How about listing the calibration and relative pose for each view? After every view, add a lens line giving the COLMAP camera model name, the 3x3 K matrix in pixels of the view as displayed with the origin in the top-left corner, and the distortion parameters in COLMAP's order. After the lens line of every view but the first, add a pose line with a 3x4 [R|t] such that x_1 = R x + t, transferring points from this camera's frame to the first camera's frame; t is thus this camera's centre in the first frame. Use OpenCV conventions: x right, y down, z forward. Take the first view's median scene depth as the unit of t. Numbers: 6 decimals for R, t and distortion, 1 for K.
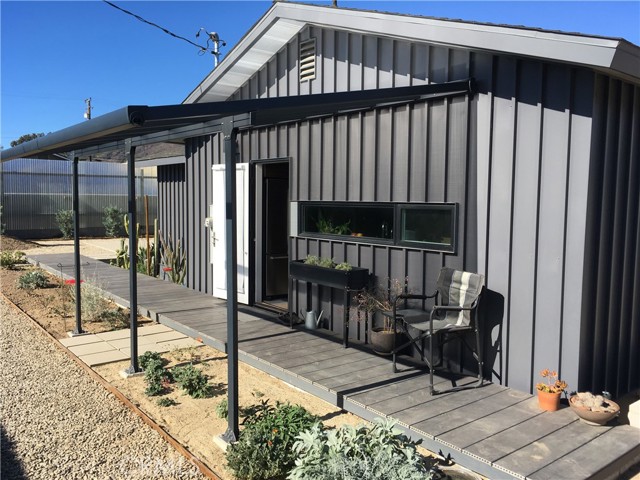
lens RADIAL K [[540.9, 0, 320.0], [0, 540.9, 240.0], [0, 0, 1]] dist [0.003663, 0.003240]
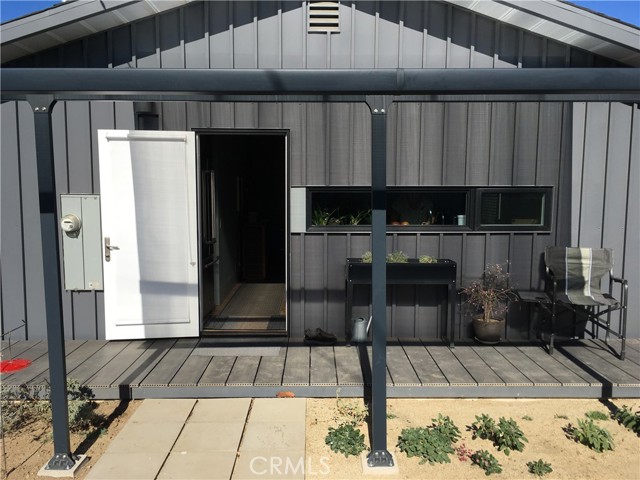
lens RADIAL K [[540.9, 0, 320.0], [0, 540.9, 240.0], [0, 0, 1]] dist [0.003663, 0.003240]
pose [[0.618007, -0.090198, 0.780981, -0.789910], [0.065426, 0.995851, 0.063242, -0.052959], [-0.783445, 0.012012, 0.621345, 0.616603]]
